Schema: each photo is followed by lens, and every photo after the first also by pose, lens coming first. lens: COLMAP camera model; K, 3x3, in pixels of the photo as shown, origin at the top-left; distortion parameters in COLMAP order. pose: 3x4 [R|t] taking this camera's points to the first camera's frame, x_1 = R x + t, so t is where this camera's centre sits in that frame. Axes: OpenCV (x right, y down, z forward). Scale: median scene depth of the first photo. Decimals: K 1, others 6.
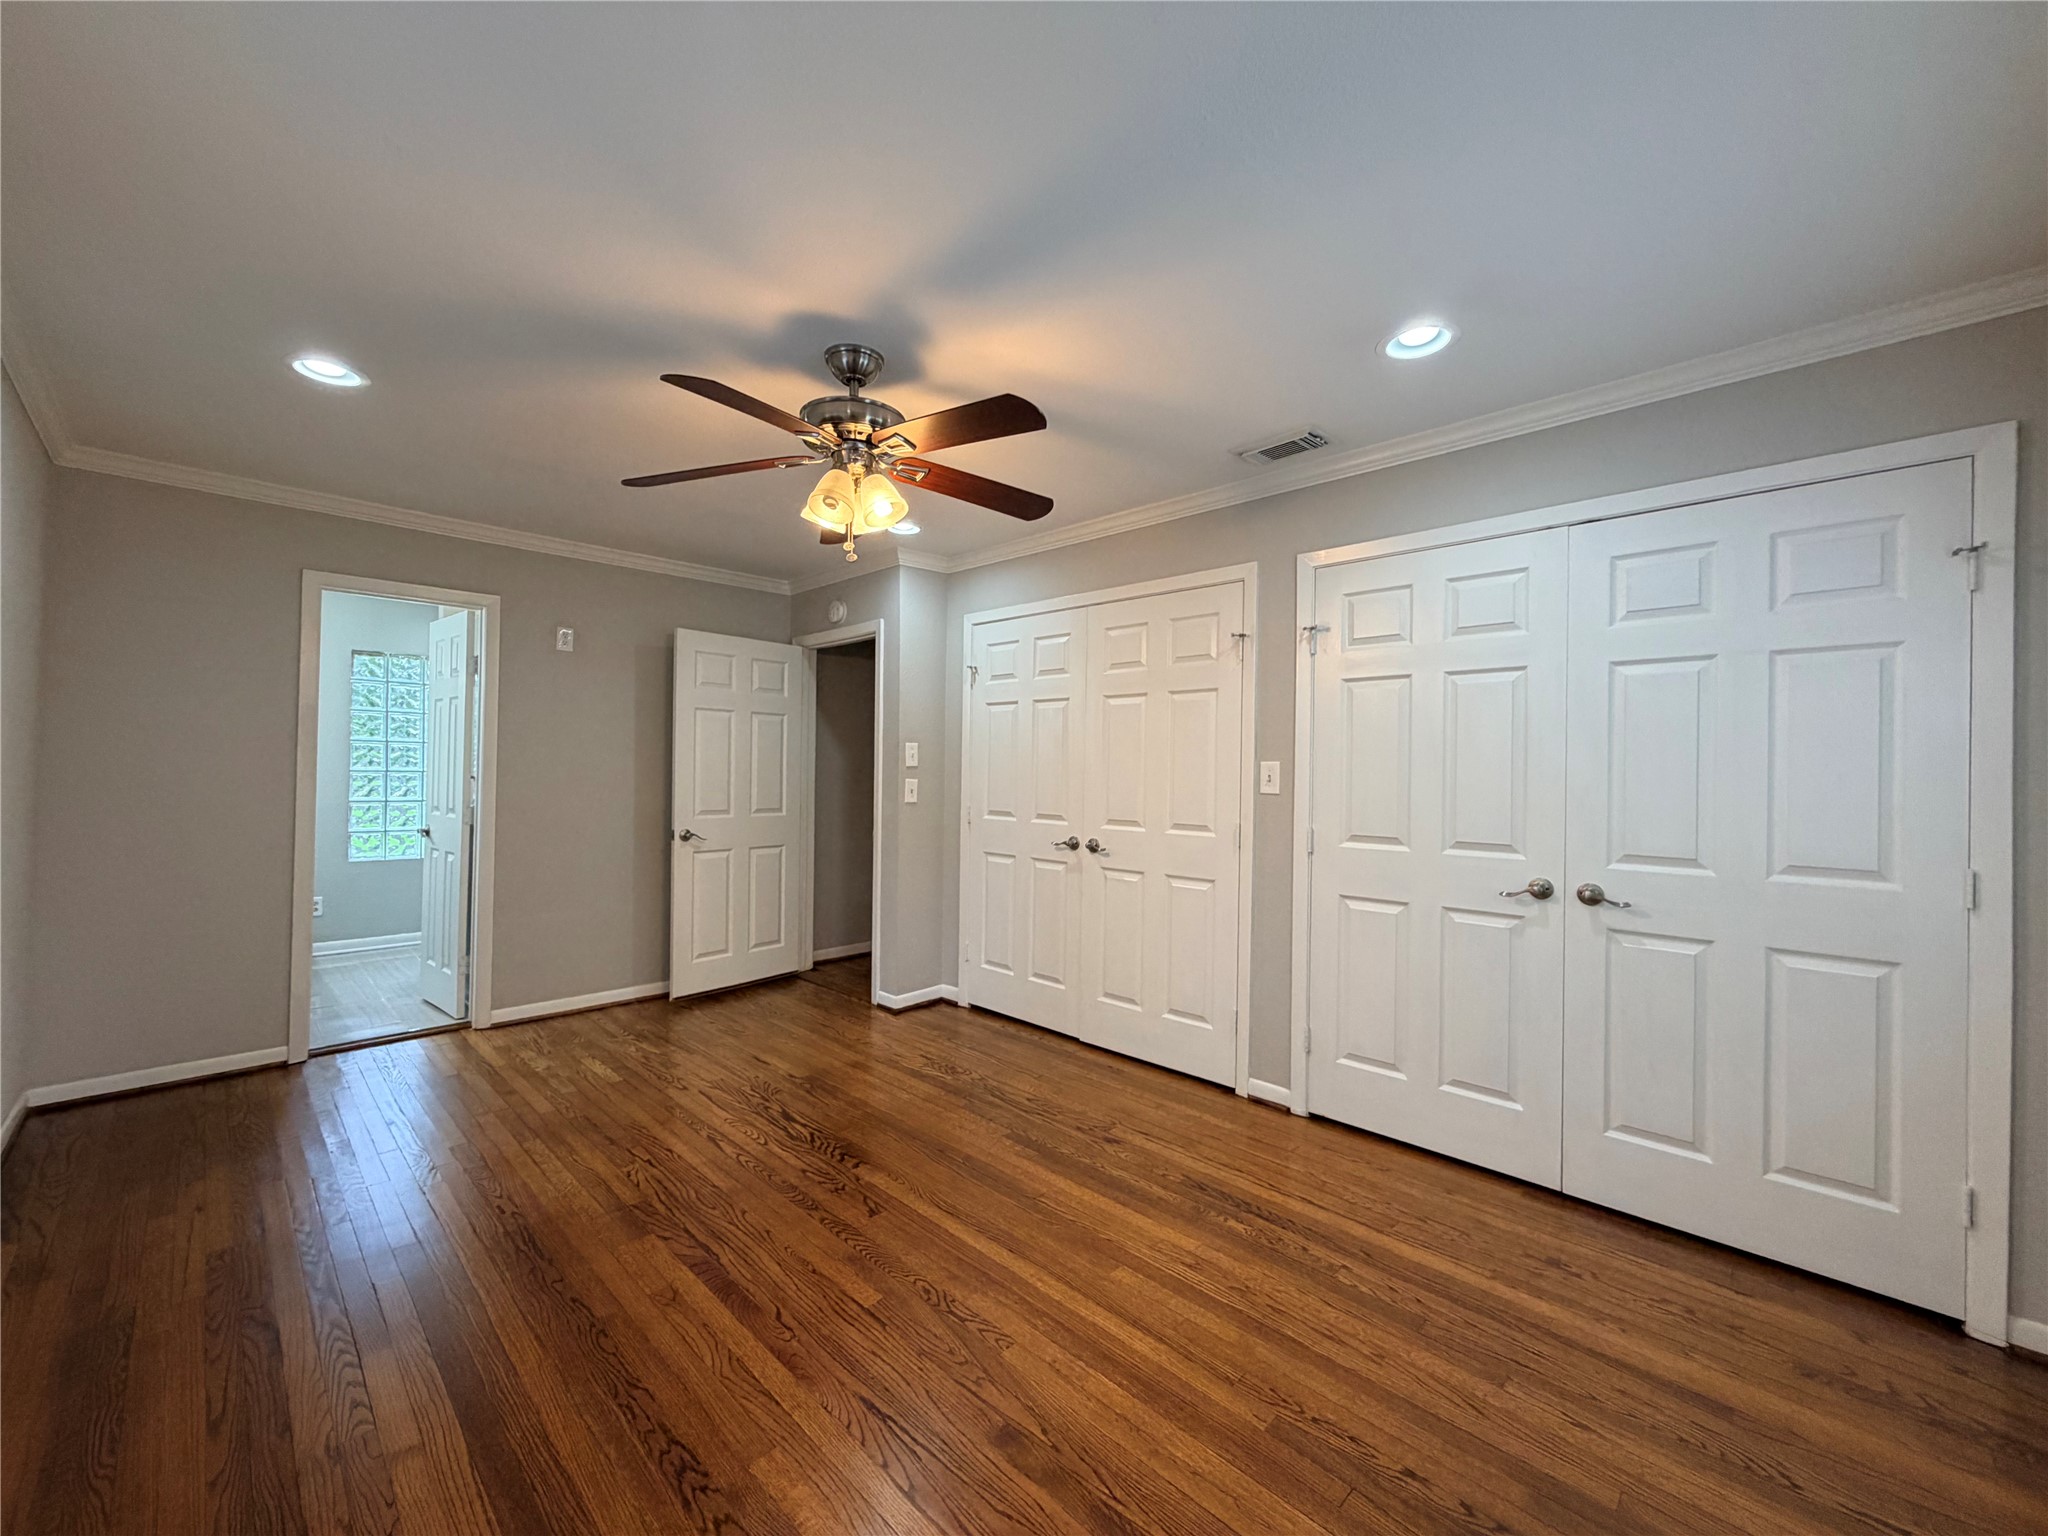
lens RADIAL K [[820.7, 0, 1015.5], [0, 820.7, 760.9], [0, 0, 1]] dist [0.003578, 0.000218]
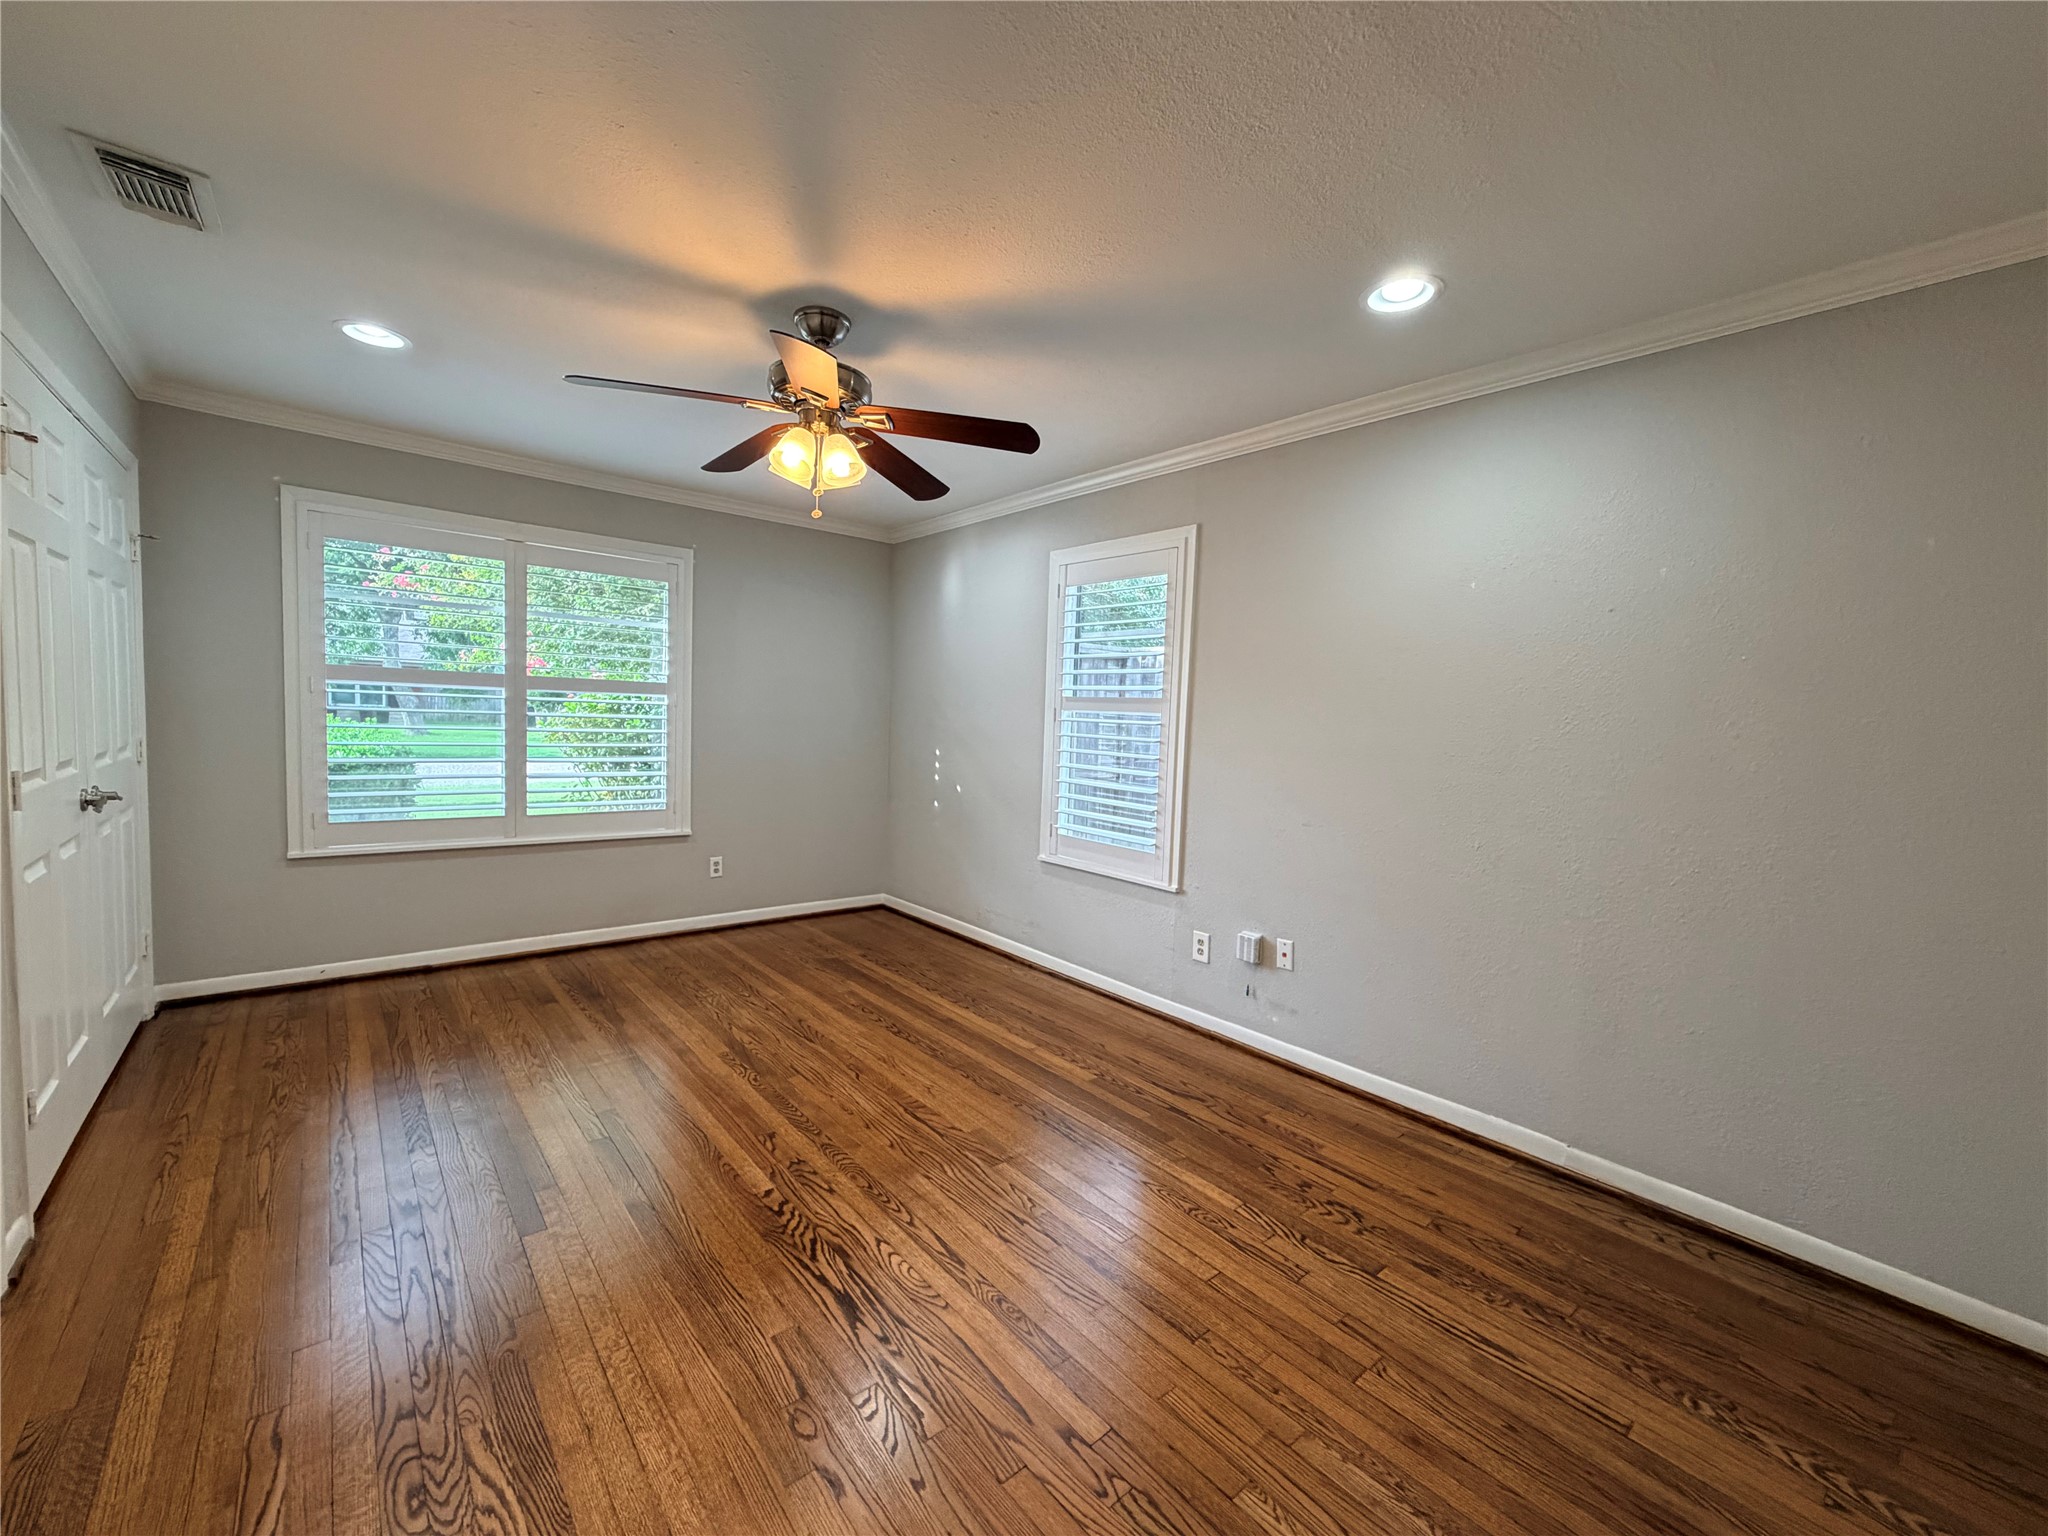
lens RADIAL K [[816.1, 0, 1020.6], [0, 816.1, 768.5], [0, 0, 1]] dist [-0.000424, -0.000018]
pose [[-0.995651, -0.058611, 0.072415, -0.400623], [-0.054657, 0.996966, 0.055427, 0.006031], [-0.075444, 0.051228, -0.995833, 1.479702]]
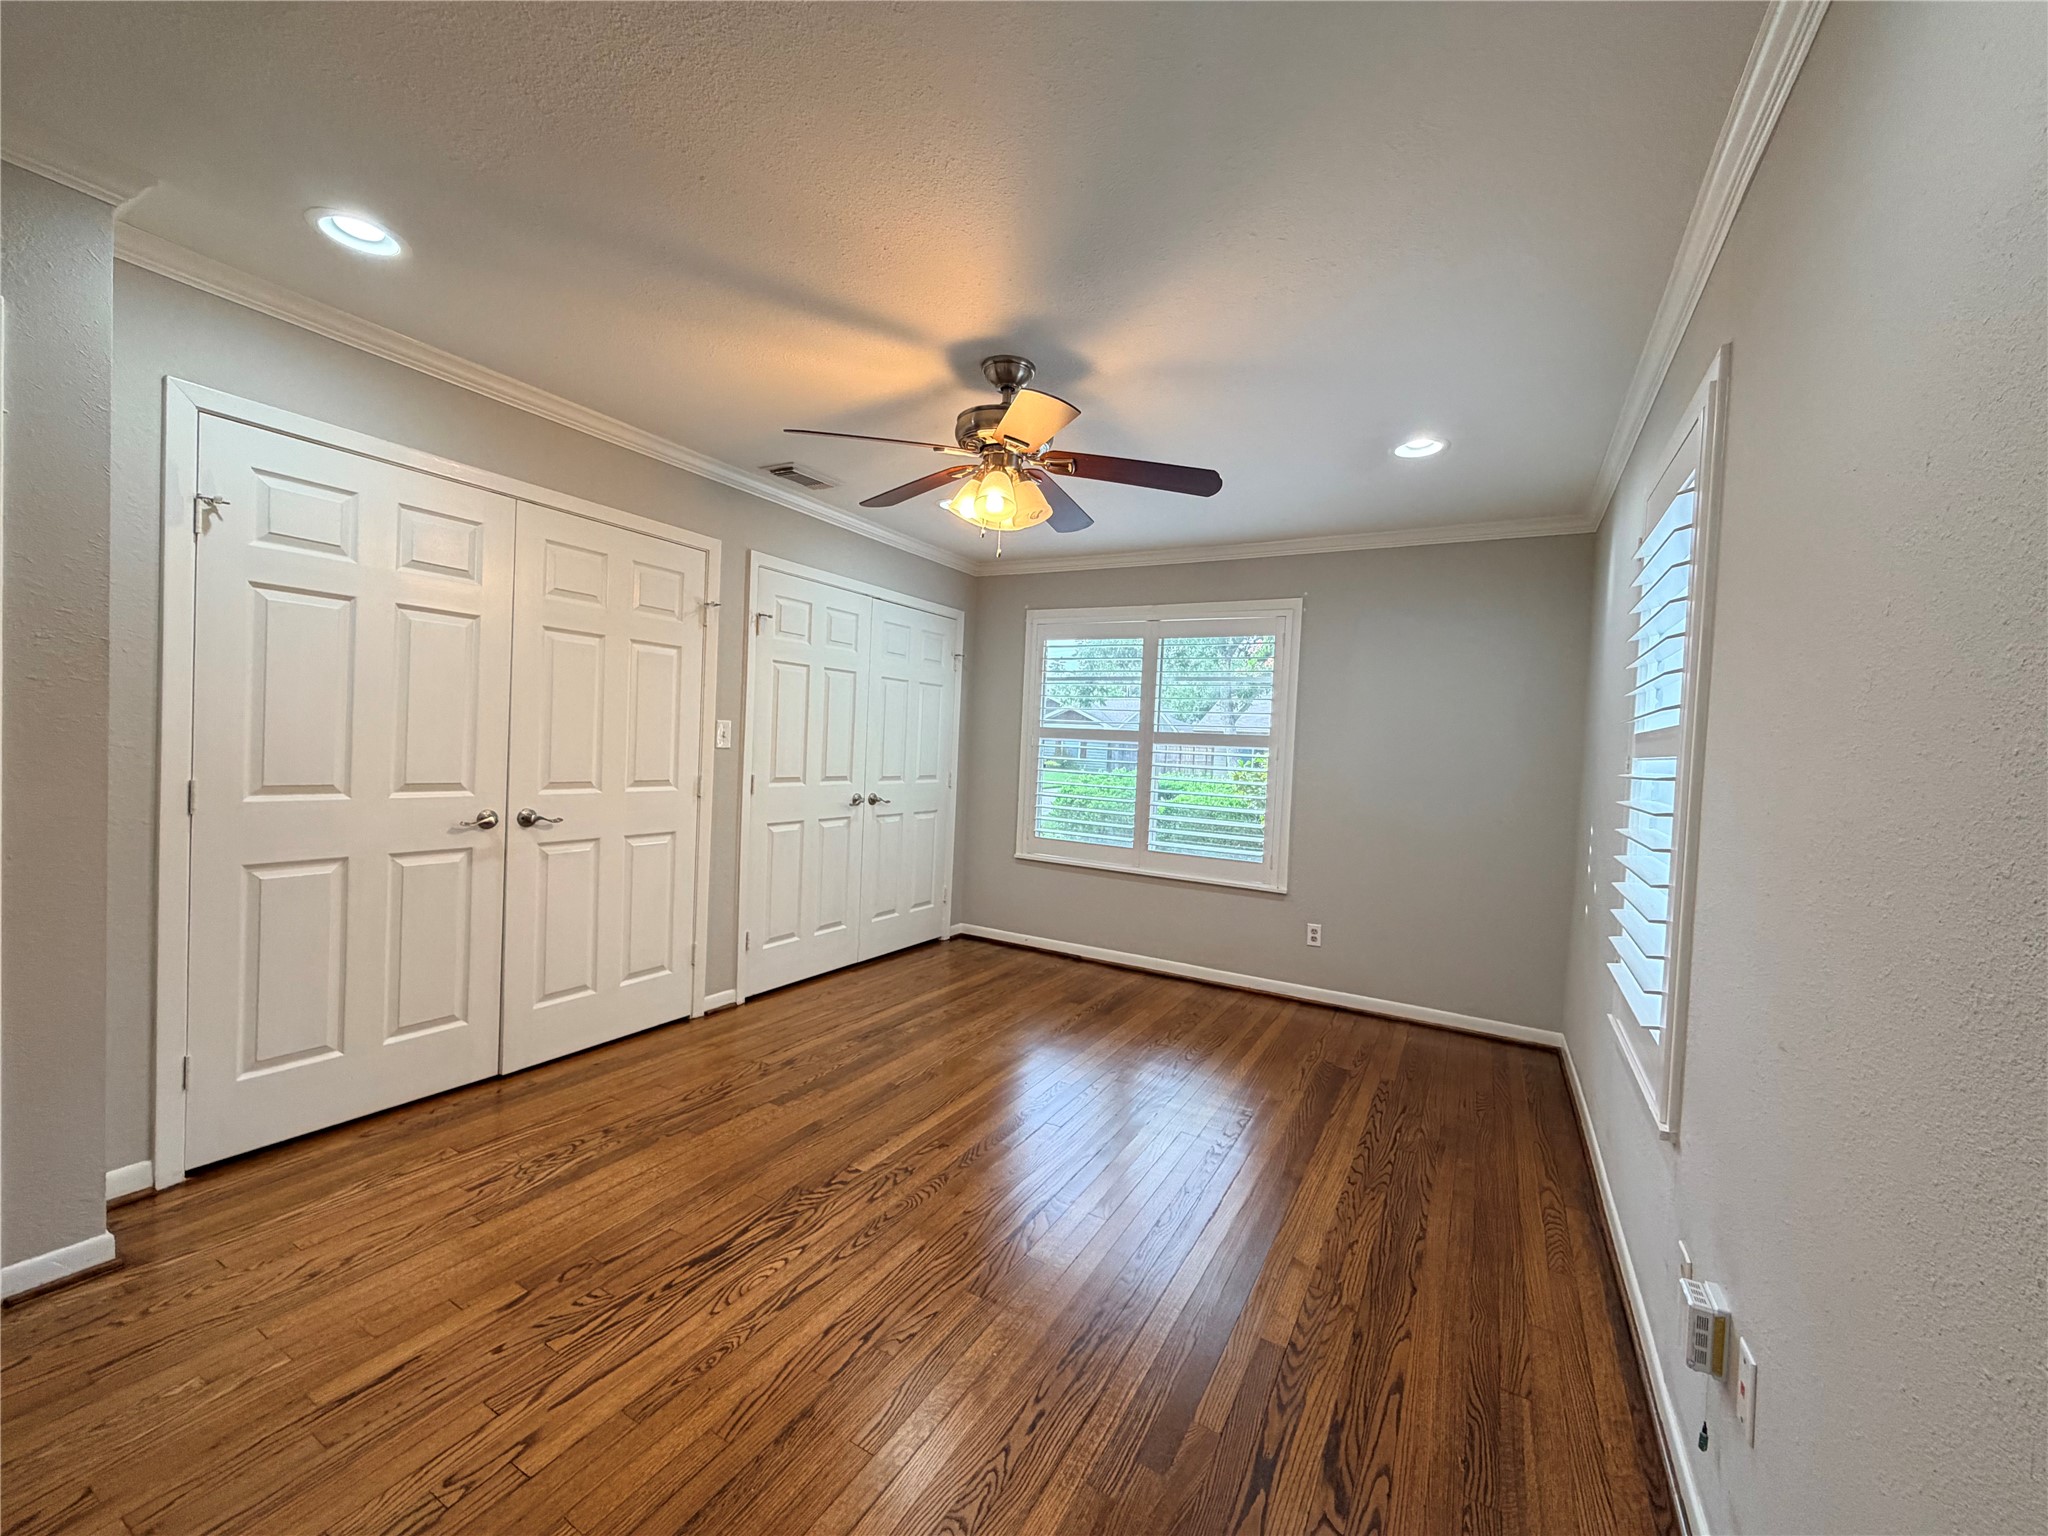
lens RADIAL K [[816.1, 0, 1020.6], [0, 816.1, 768.5], [0, 0, 1]] dist [-0.000424, -0.000018]
pose [[-0.262922, -0.055926, 0.963195, -0.913191], [-0.062103, 0.997229, 0.040950, -0.004344], [-0.962816, -0.049050, -0.265666, 0.904594]]
